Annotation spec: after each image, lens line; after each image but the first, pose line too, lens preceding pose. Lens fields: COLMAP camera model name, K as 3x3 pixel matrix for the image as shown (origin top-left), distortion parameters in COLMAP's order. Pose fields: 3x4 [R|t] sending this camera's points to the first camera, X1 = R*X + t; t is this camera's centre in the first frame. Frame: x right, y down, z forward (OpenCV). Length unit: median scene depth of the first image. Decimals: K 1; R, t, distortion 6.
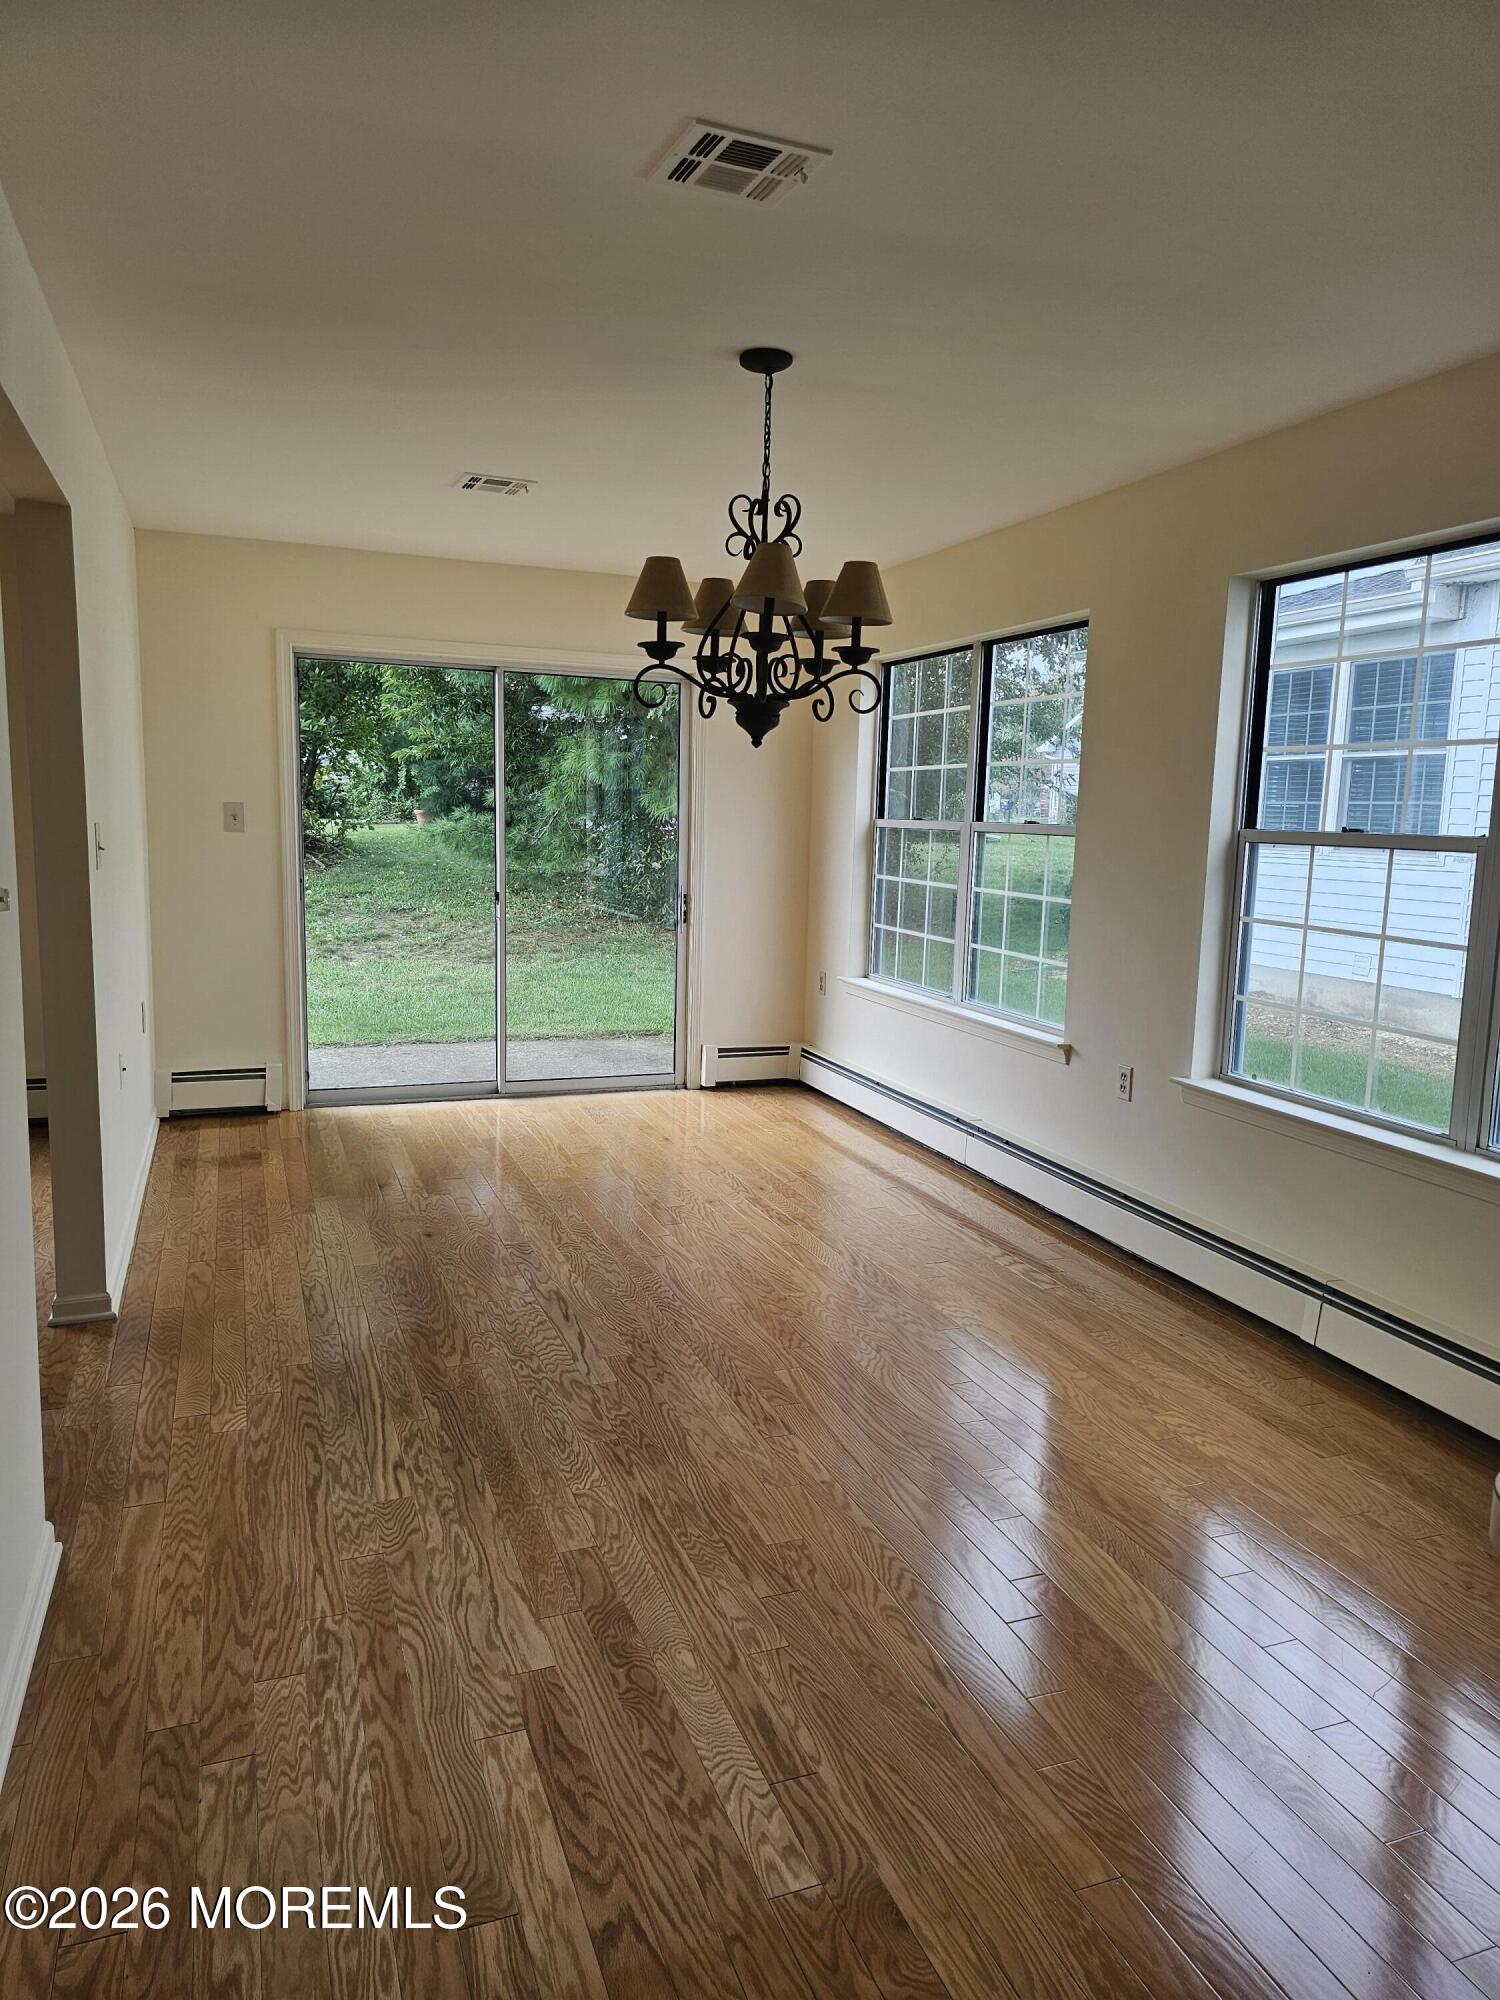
lens RADIAL K [[1340.0, 0, 756.6], [0, 1340.0, 1000.2], [0, 0, 1]] dist [0.052029, -0.046347]
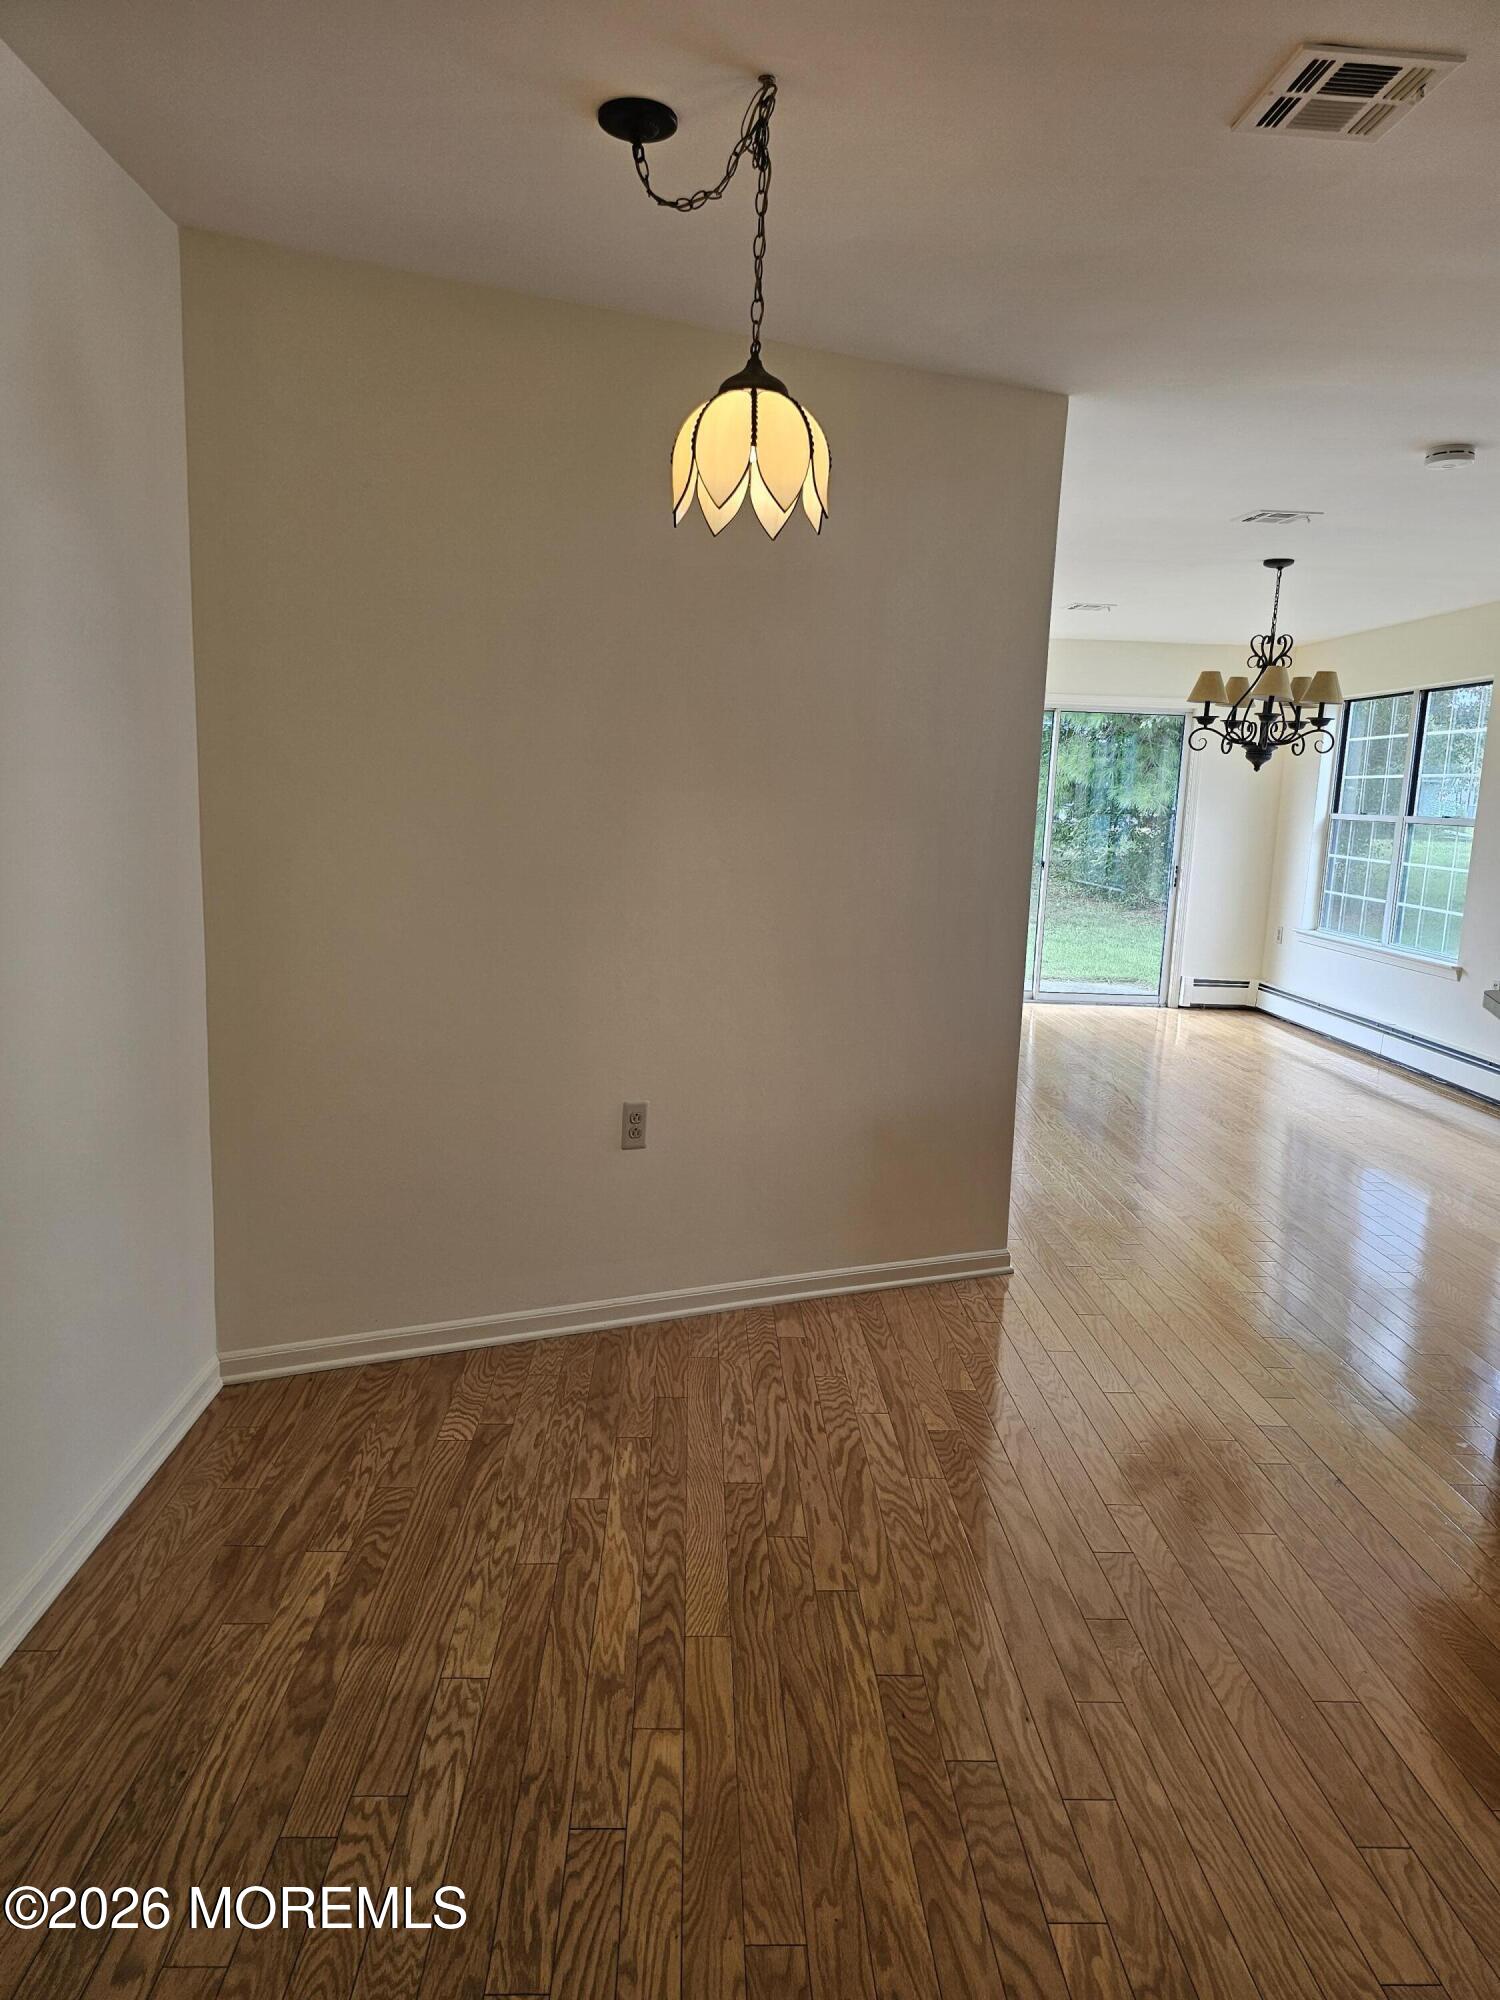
lens RADIAL K [[1340.0, 0, 746.5], [0, 1340.0, 1006.5], [0, 0, 1]] dist [0.052029, -0.046347]
pose [[0.947771, 0.062947, -0.312680, -0.059661], [-0.059618, 0.998017, 0.020206, 0.124798], [0.313331, -0.000509, 0.949644, -0.895271]]
